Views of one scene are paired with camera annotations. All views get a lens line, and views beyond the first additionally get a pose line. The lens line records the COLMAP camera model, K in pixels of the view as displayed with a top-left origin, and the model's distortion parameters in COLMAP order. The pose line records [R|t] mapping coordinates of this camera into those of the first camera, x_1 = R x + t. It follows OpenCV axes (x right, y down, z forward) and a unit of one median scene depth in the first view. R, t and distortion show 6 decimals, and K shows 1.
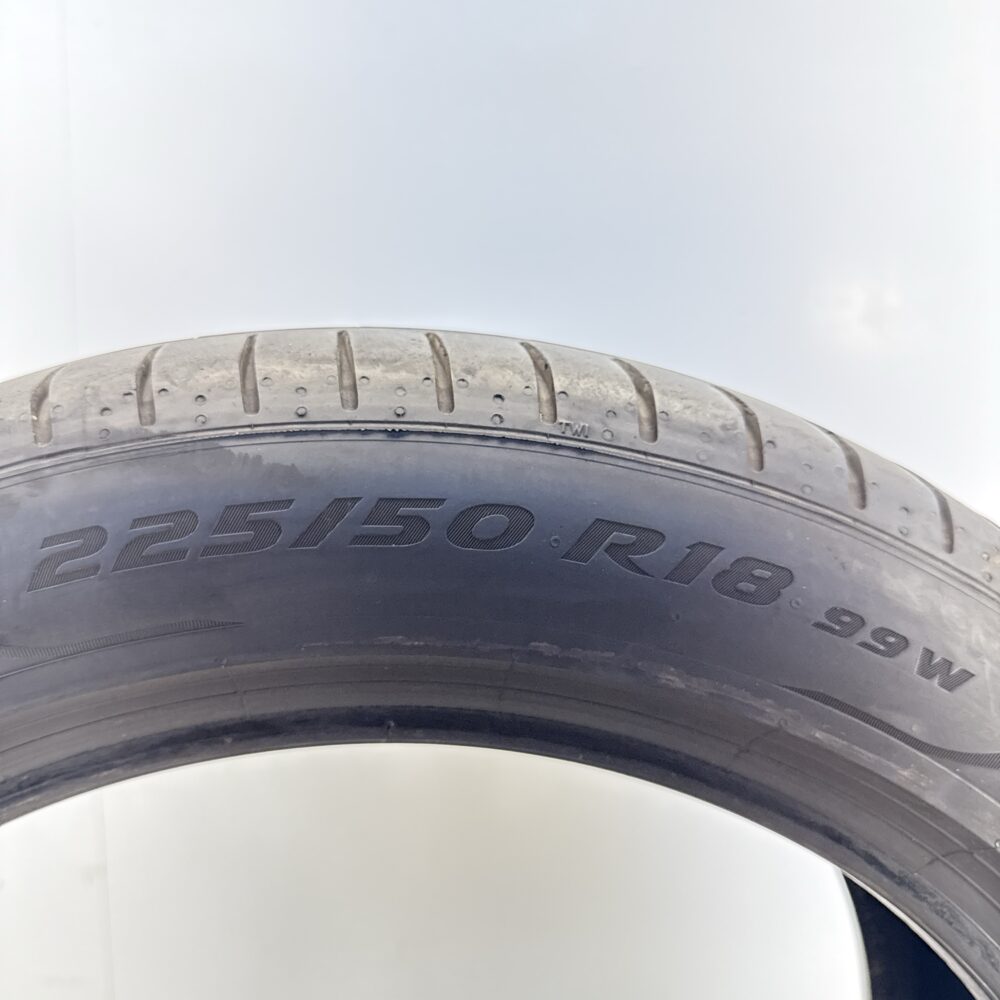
lens RADIAL K [[919.3, 0, 501.6], [0, 919.3, 498.6], [0, 0, 1]] dist [0.007944, 0.000000]
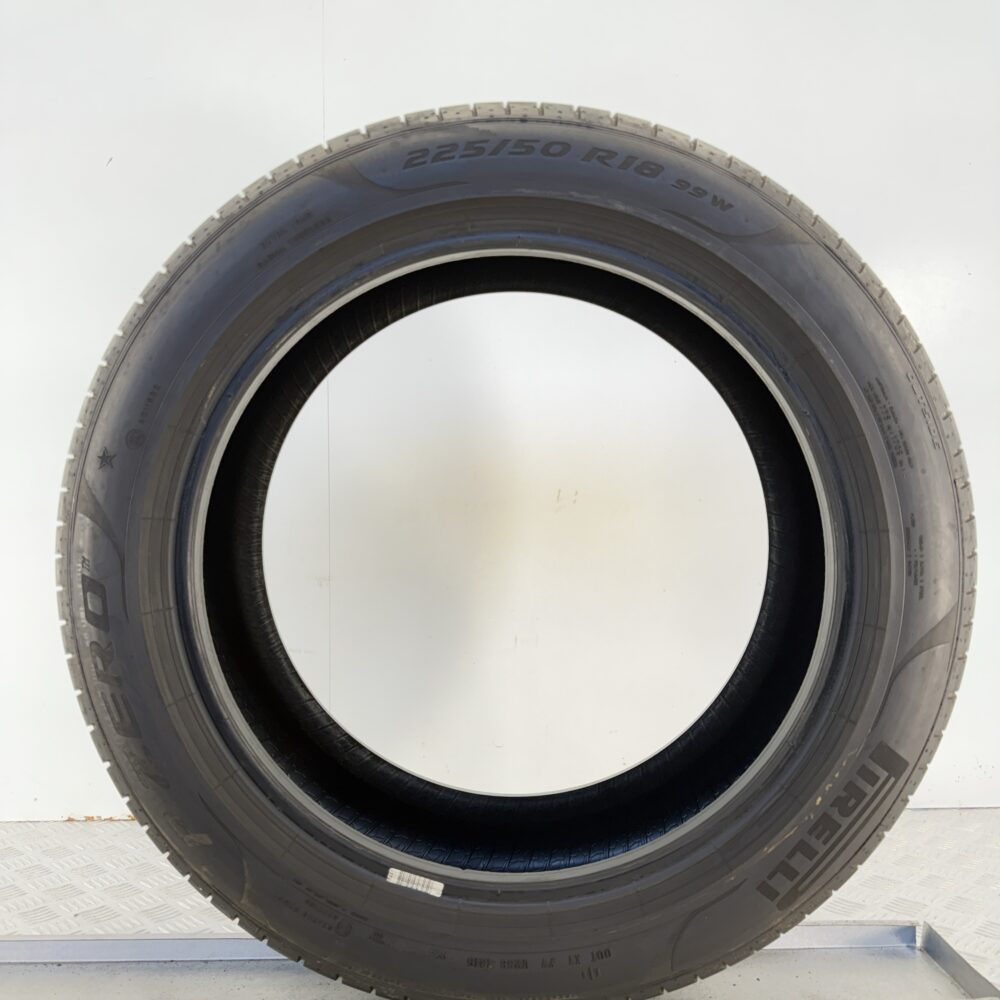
lens RADIAL K [[919.3, 0, 498.8], [0, 919.3, 501.7], [0, 0, 1]] dist [0.007944, 0.000000]
pose [[0.991094, 0.011899, -0.132634, 0.201881], [-0.017822, 0.998892, -0.043564, 1.224226], [0.131968, 0.045540, 0.990207, -1.788268]]
